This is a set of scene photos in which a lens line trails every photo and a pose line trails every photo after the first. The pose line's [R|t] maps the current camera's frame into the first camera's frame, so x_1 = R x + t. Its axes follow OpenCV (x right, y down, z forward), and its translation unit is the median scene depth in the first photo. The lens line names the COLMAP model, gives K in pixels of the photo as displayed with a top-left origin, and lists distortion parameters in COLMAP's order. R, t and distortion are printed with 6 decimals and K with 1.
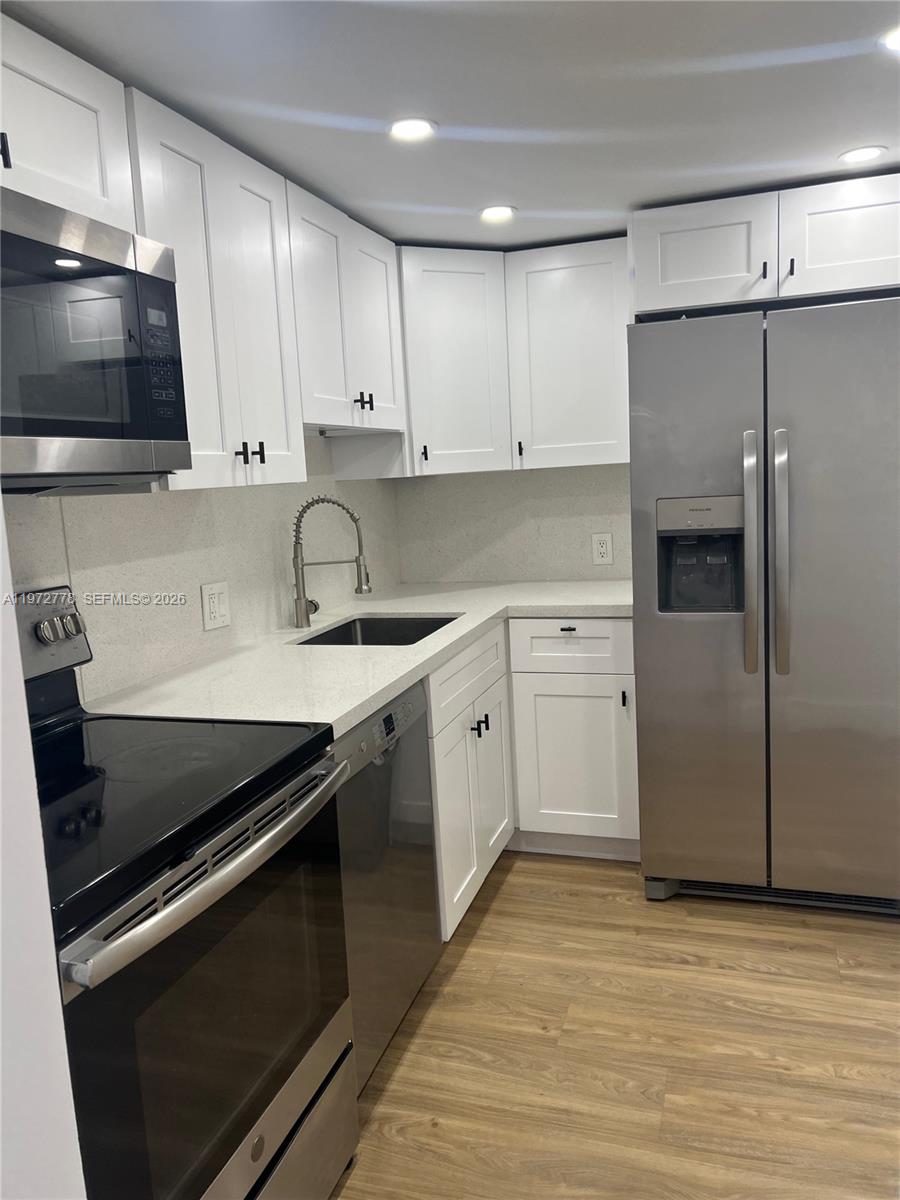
lens RADIAL K [[912.3, 0, 449.6], [0, 912.3, 588.2], [0, 0, 1]] dist [0.075740, -0.087937]
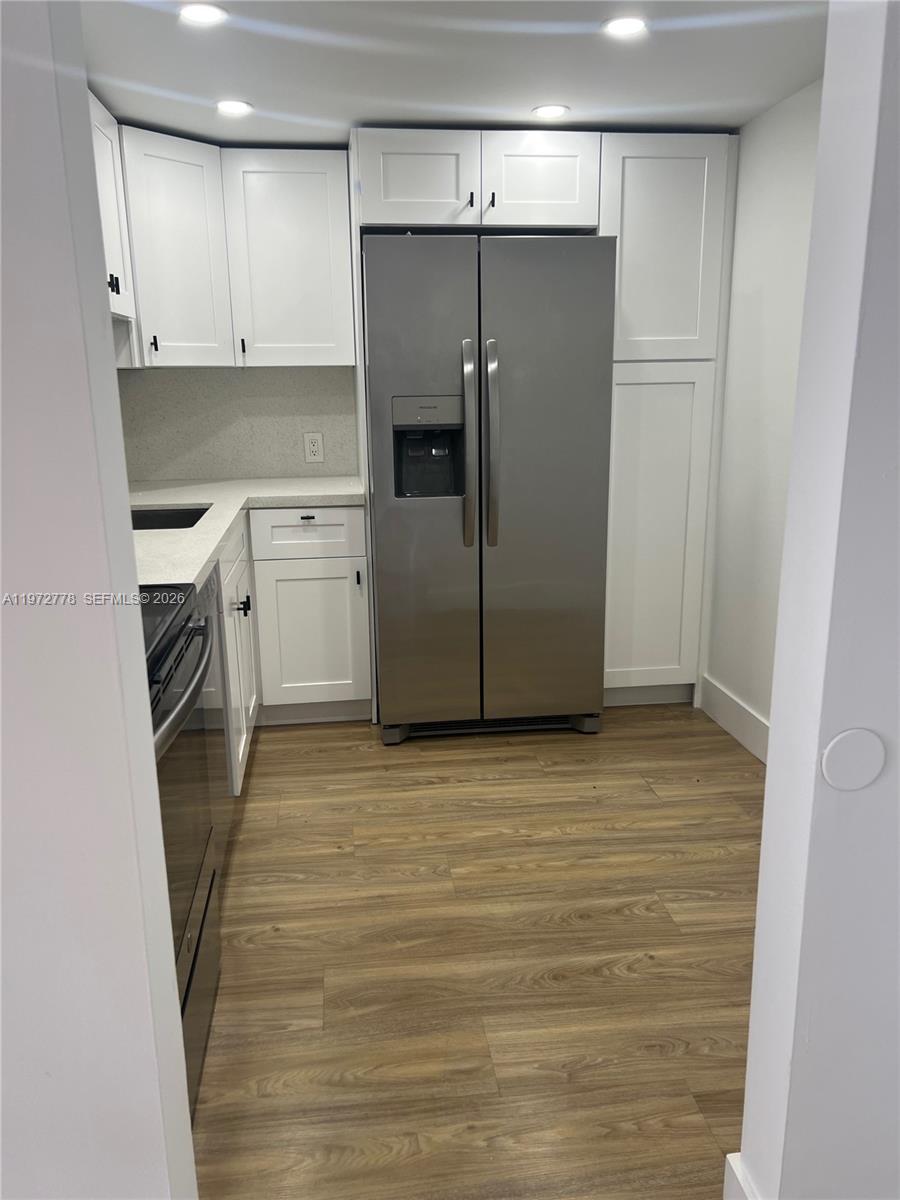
lens RADIAL K [[907.3, 0, 450.0], [0, 907.3, 600.0], [0, 0, 1]] dist [0.048264, -0.062295]
pose [[0.903923, -0.062404, 0.423119, -0.205479], [0.019982, 0.994380, 0.103968, 0.037666], [-0.427229, -0.085525, 0.900090, -0.067539]]
